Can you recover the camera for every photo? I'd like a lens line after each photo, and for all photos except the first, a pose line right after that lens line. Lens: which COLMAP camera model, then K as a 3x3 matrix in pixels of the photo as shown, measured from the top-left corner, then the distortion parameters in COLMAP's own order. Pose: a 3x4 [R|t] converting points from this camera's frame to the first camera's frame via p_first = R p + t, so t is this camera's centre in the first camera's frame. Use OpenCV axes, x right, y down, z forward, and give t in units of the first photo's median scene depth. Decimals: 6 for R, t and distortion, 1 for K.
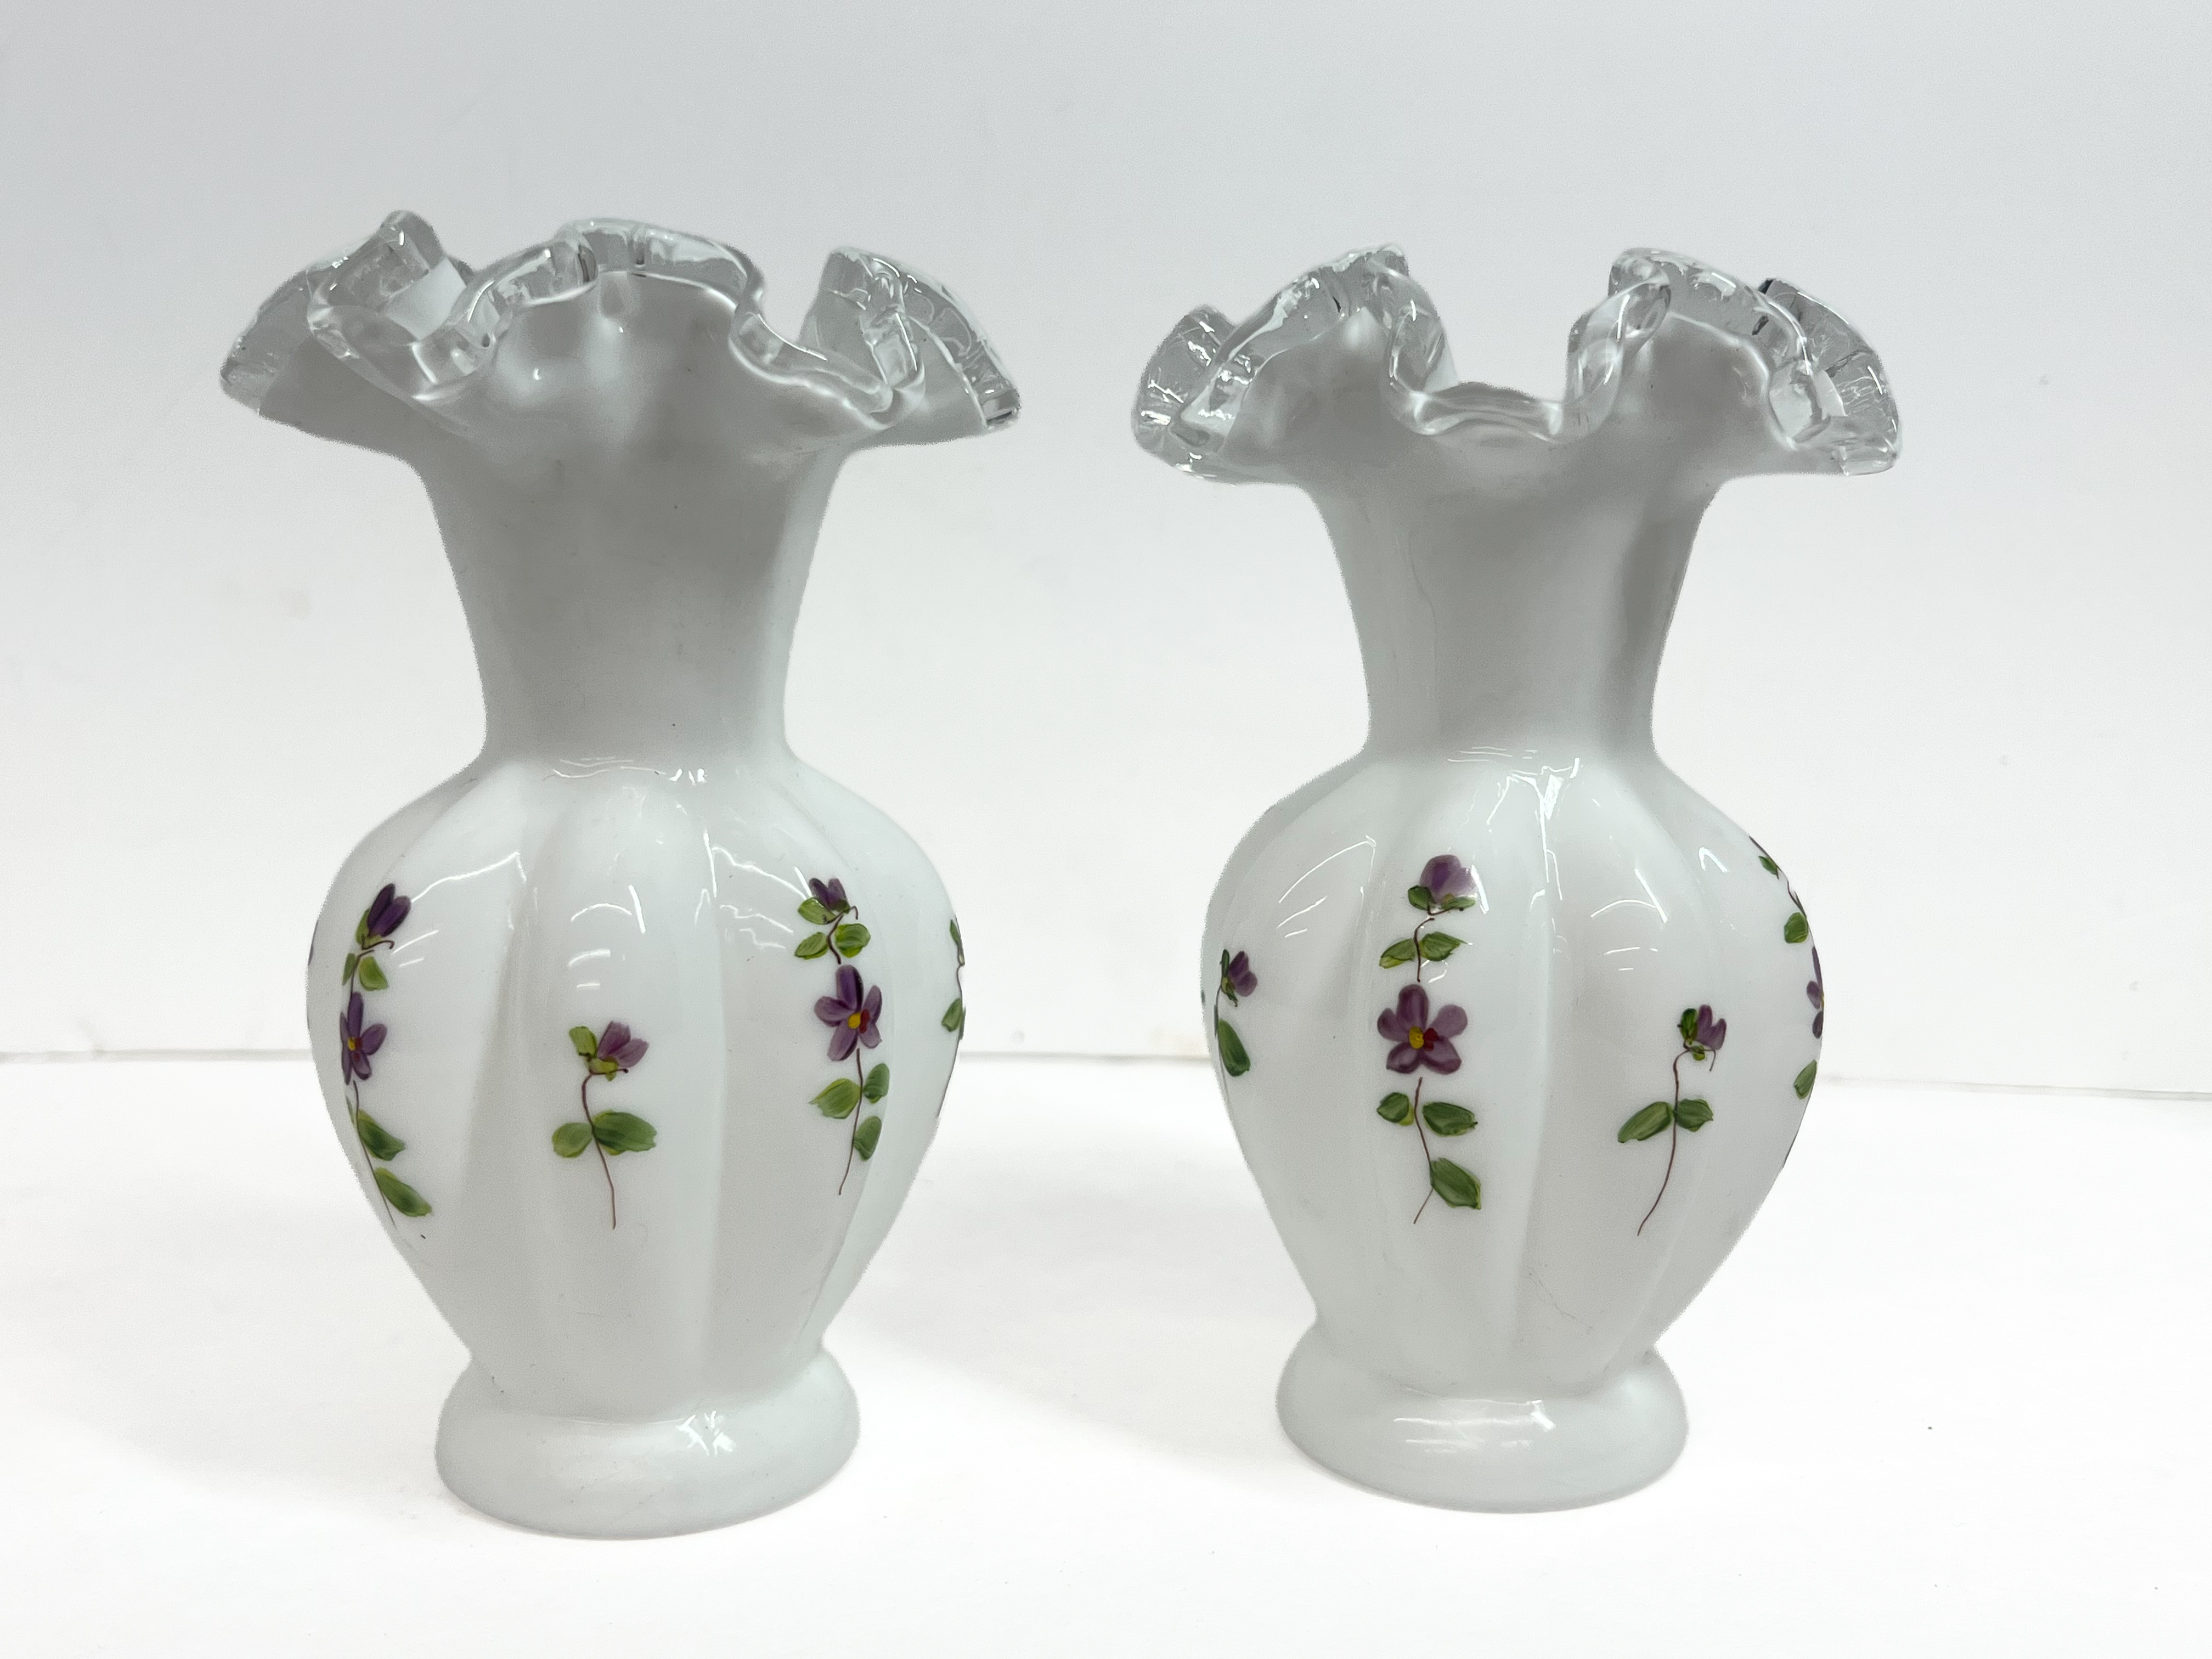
lens RADIAL K [[2191.8, 0, 1129.6], [0, 2191.8, 831.6], [0, 0, 1]] dist [0.134661, -0.400188]
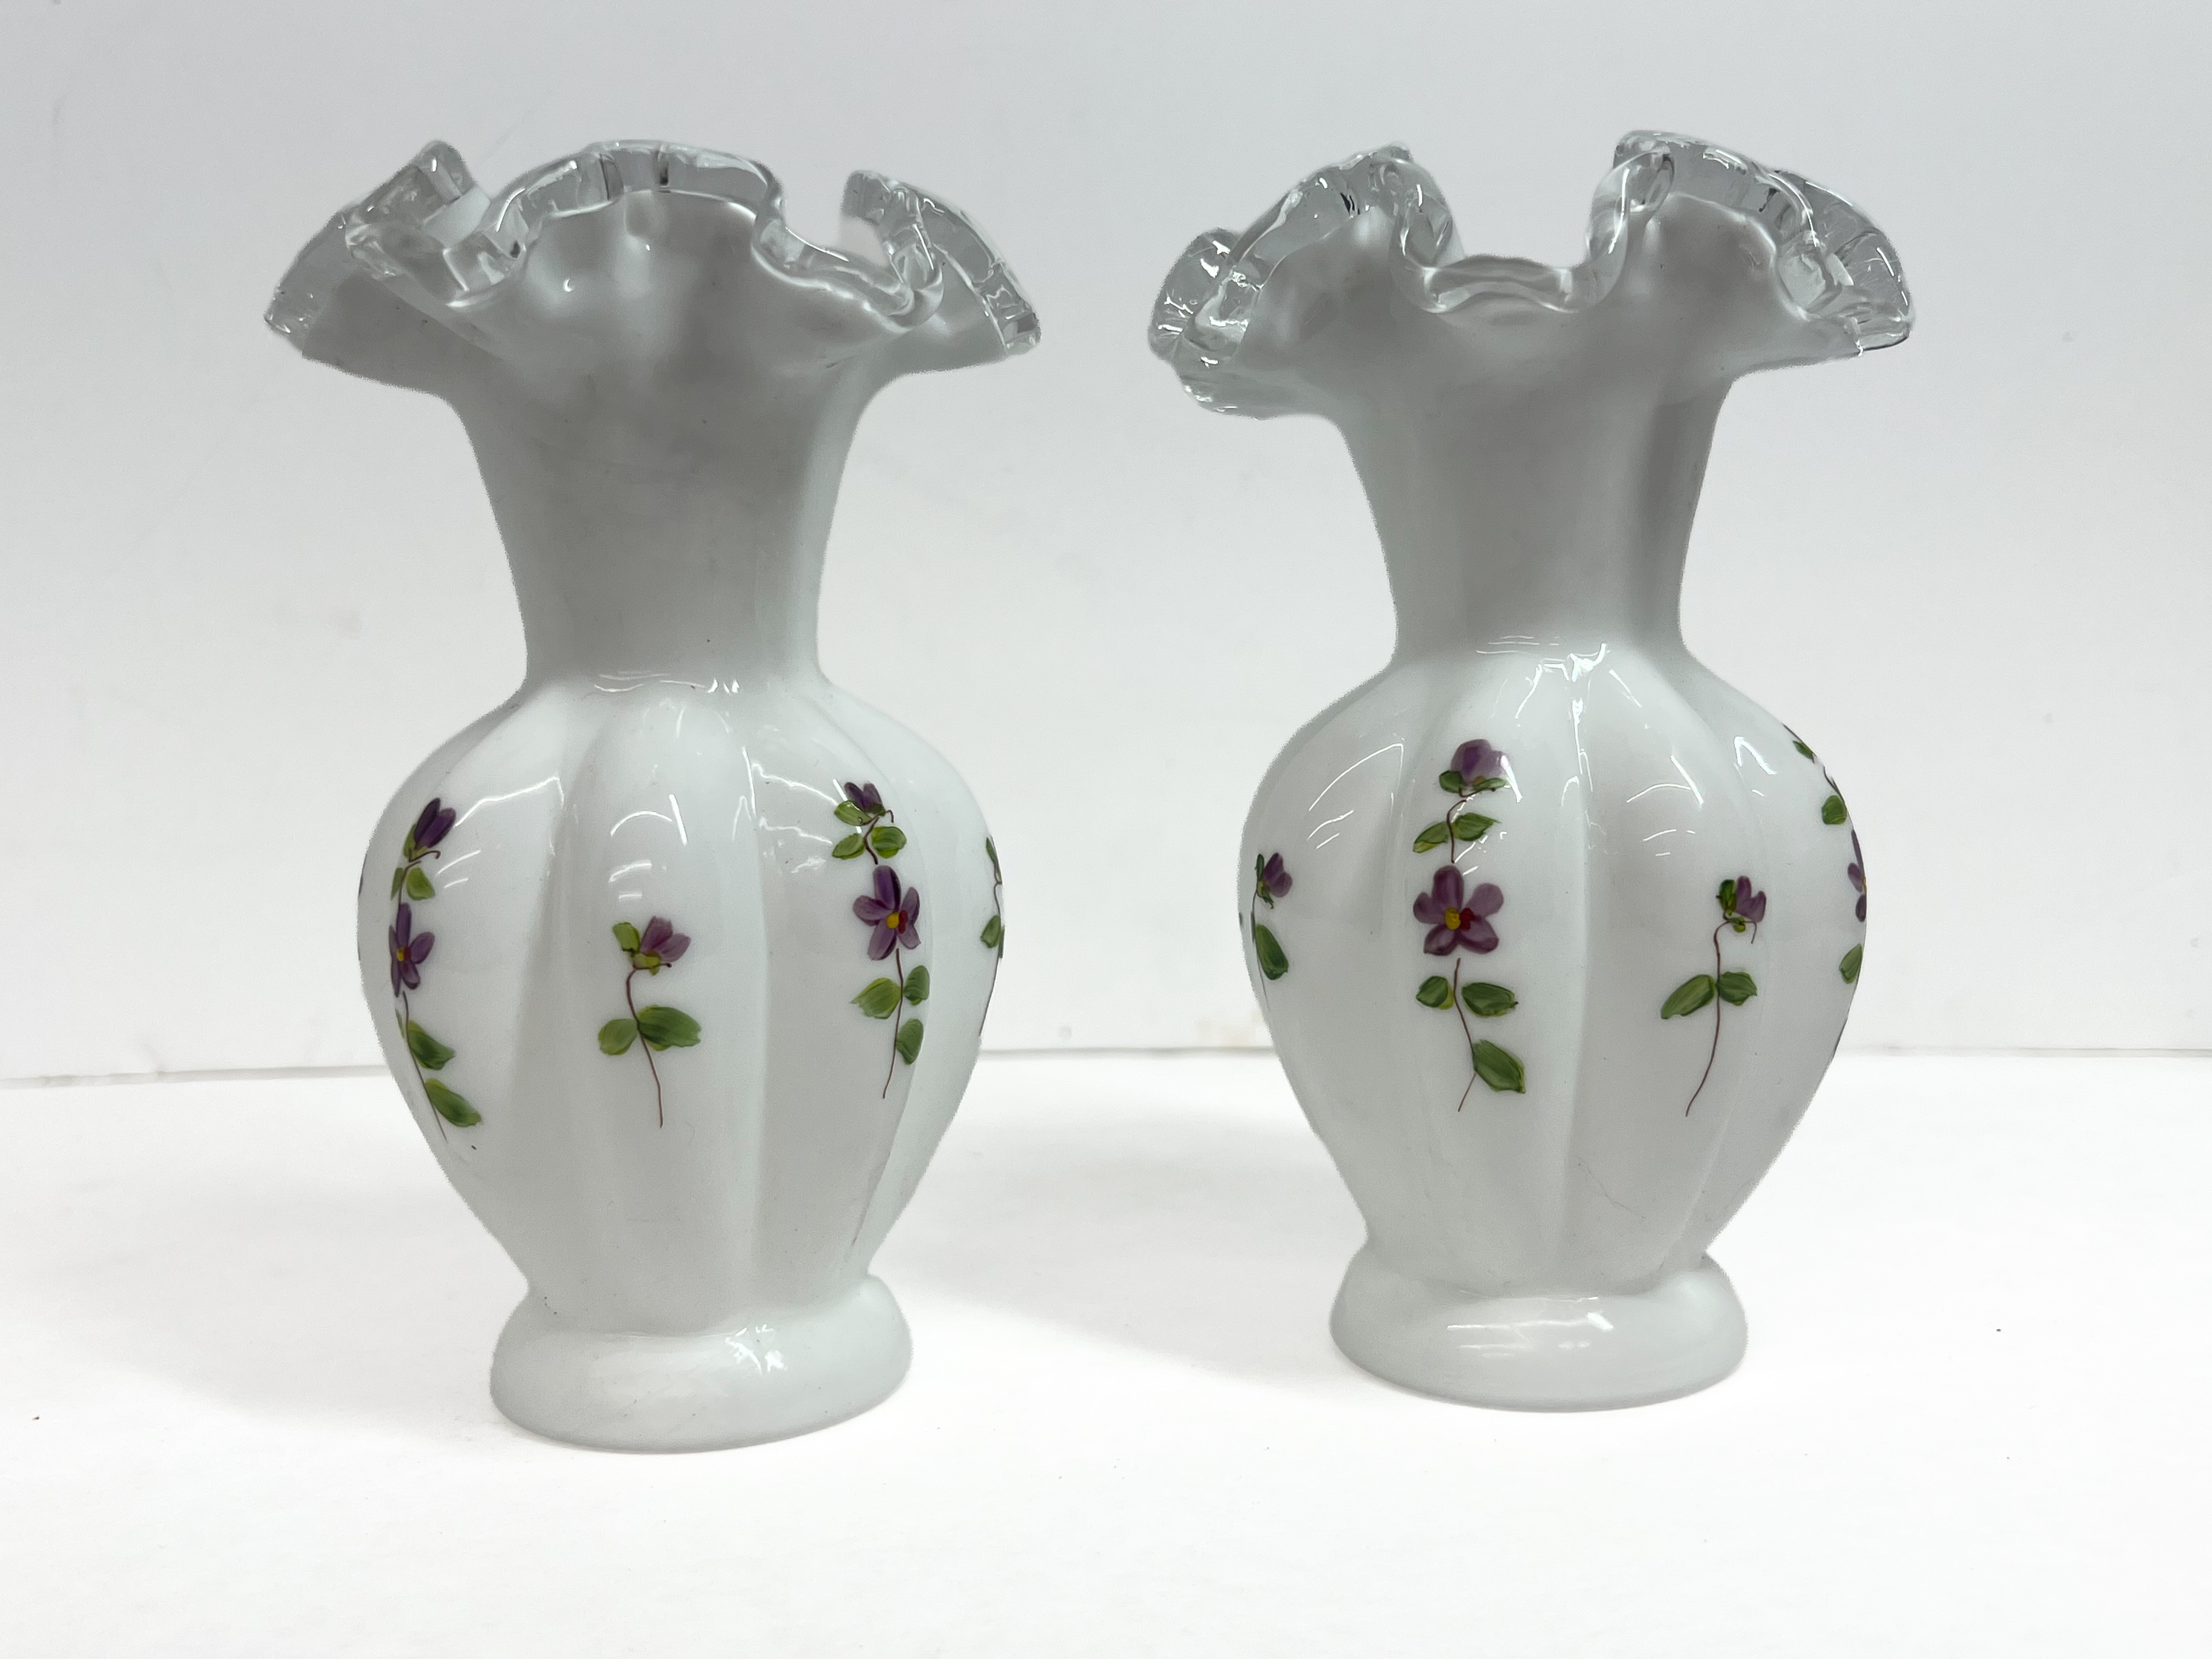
lens RADIAL K [[2180.6, 0, 1106.0], [0, 2180.6, 829.5], [0, 0, 1]] dist [0.143932, -0.413868]
pose [[0.998857, -0.034570, -0.033016, 0.007225], [0.032744, 0.997987, -0.054314, 0.101841], [0.034827, 0.053171, 0.997978, -0.000532]]
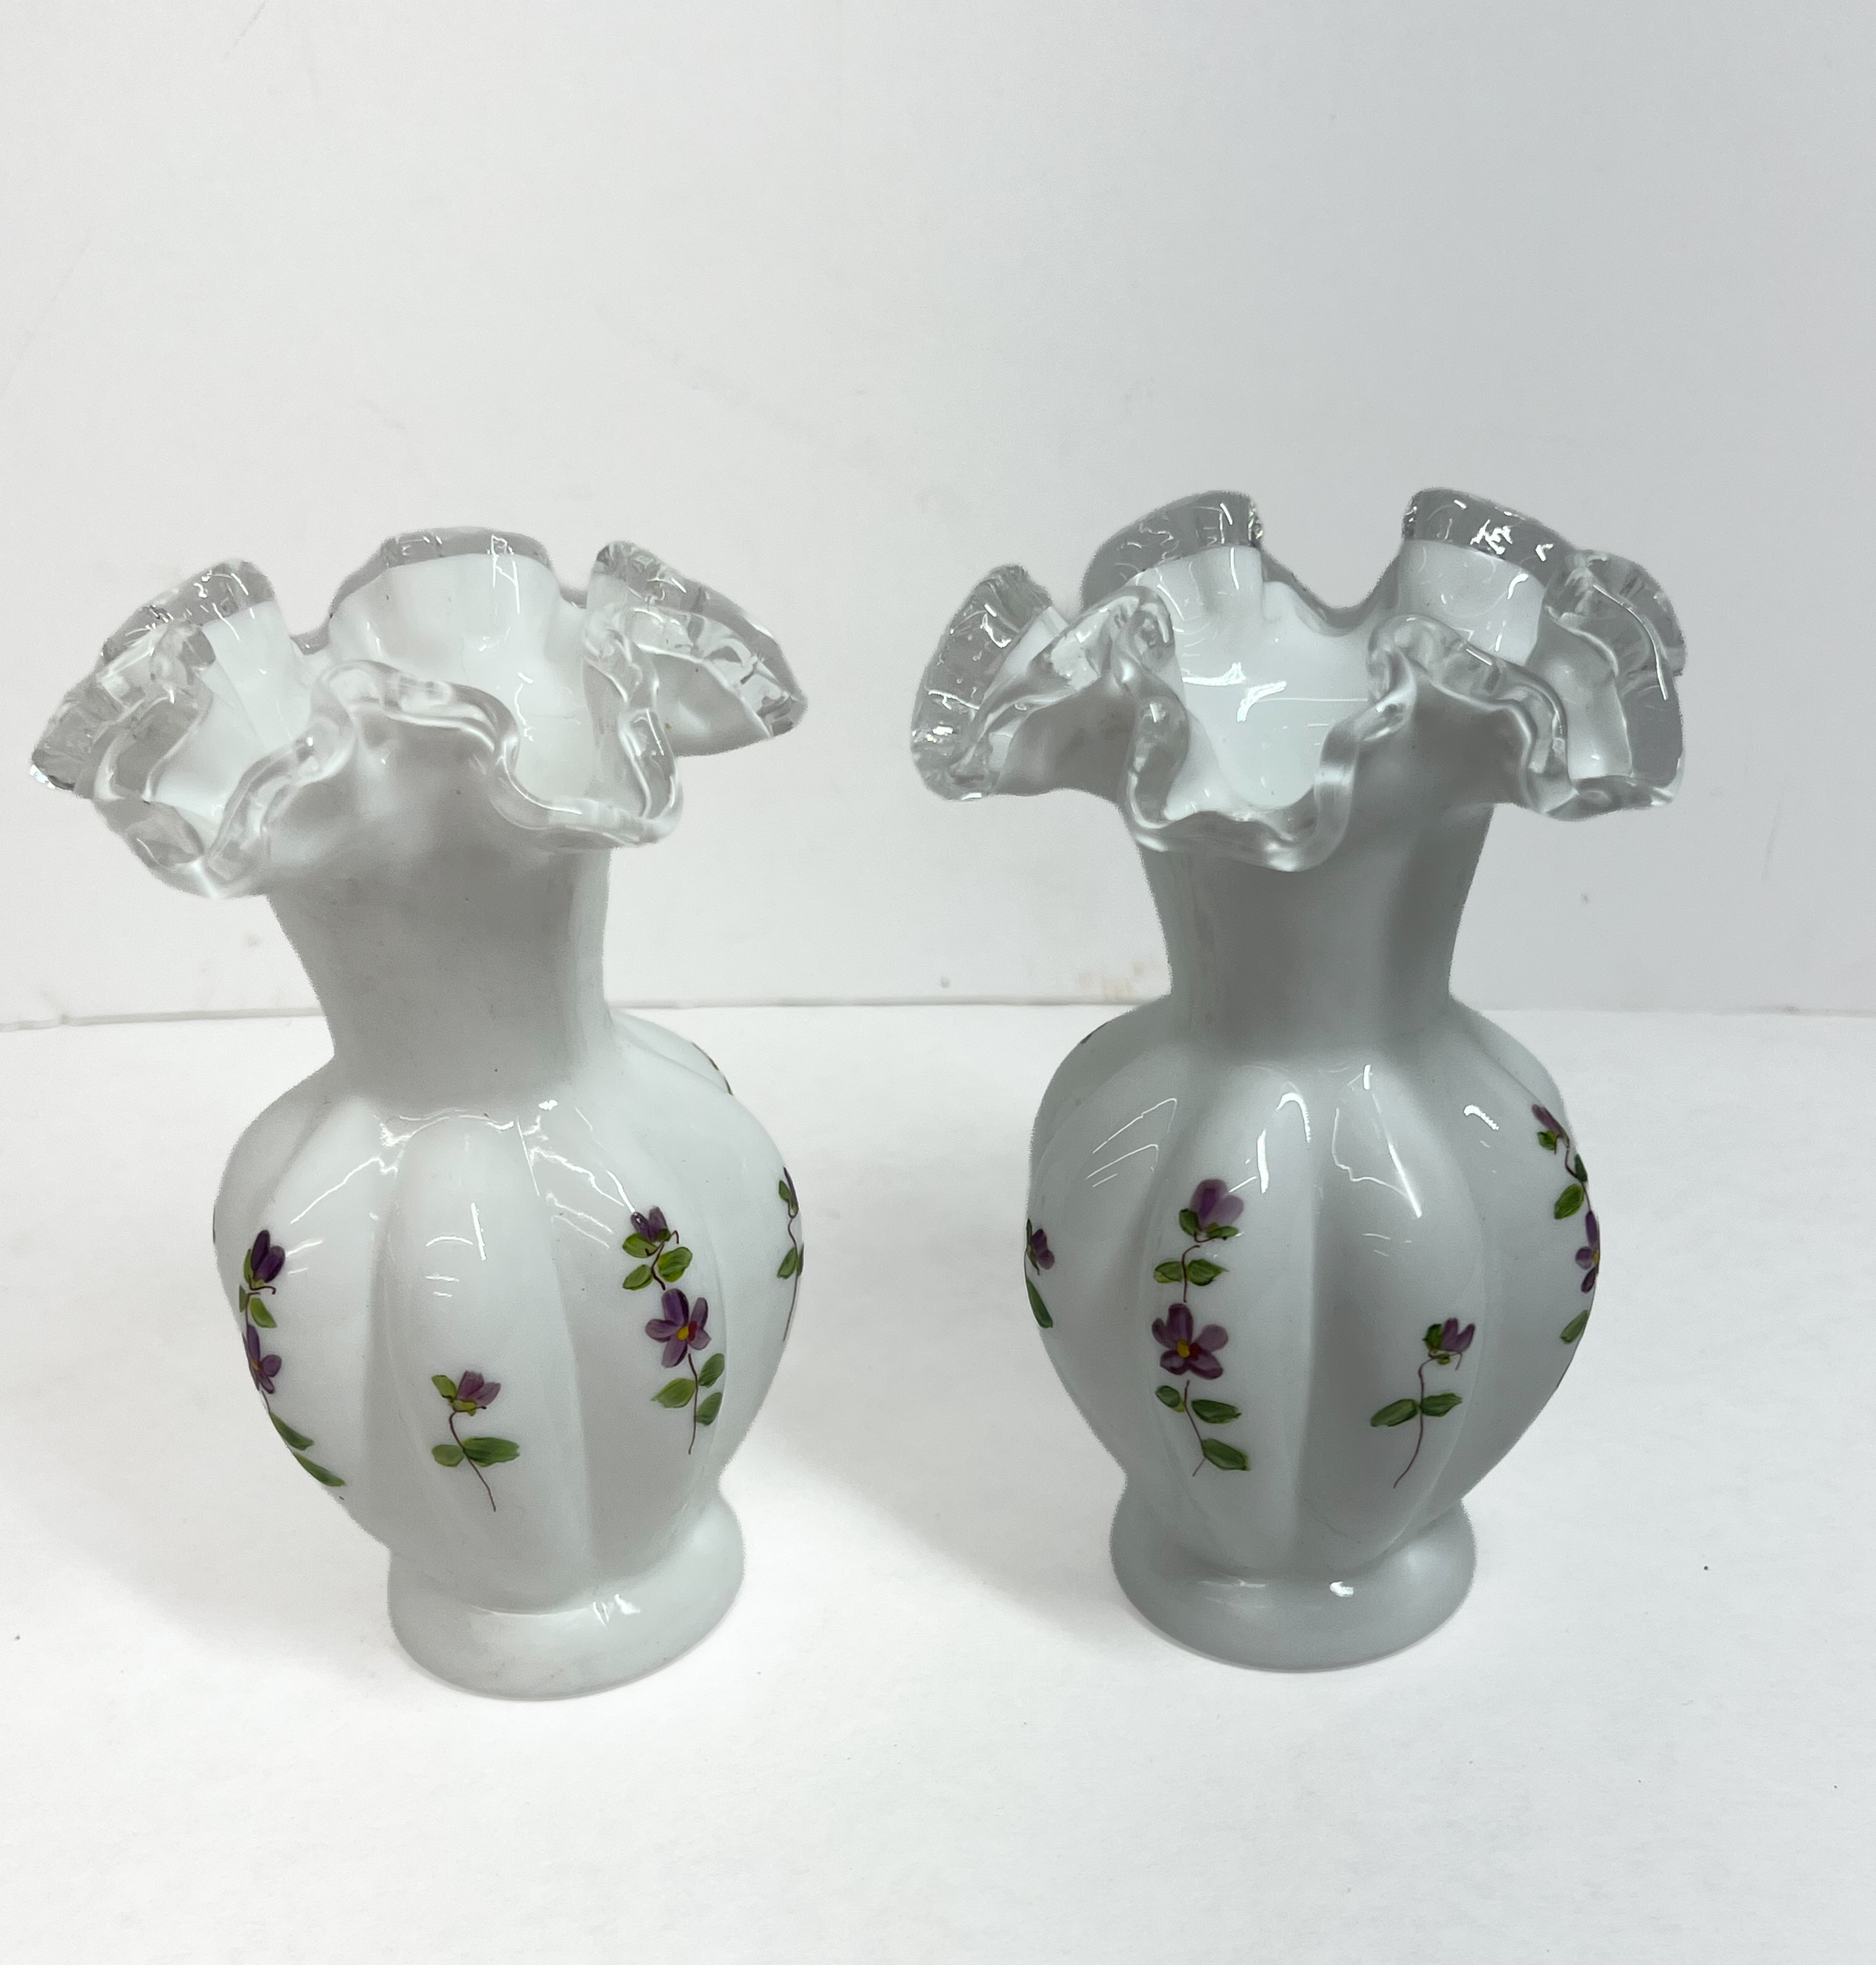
lens RADIAL K [[2474.4, 0, 969.4], [0, 2474.4, 1214.2], [0, 0, 1]] dist [0.129335, -0.007890]
pose [[0.992690, -0.005399, -0.120569, 0.173319], [0.052793, 0.917780, 0.393565, -0.460436], [0.108531, -0.397054, 0.911356, -0.116255]]
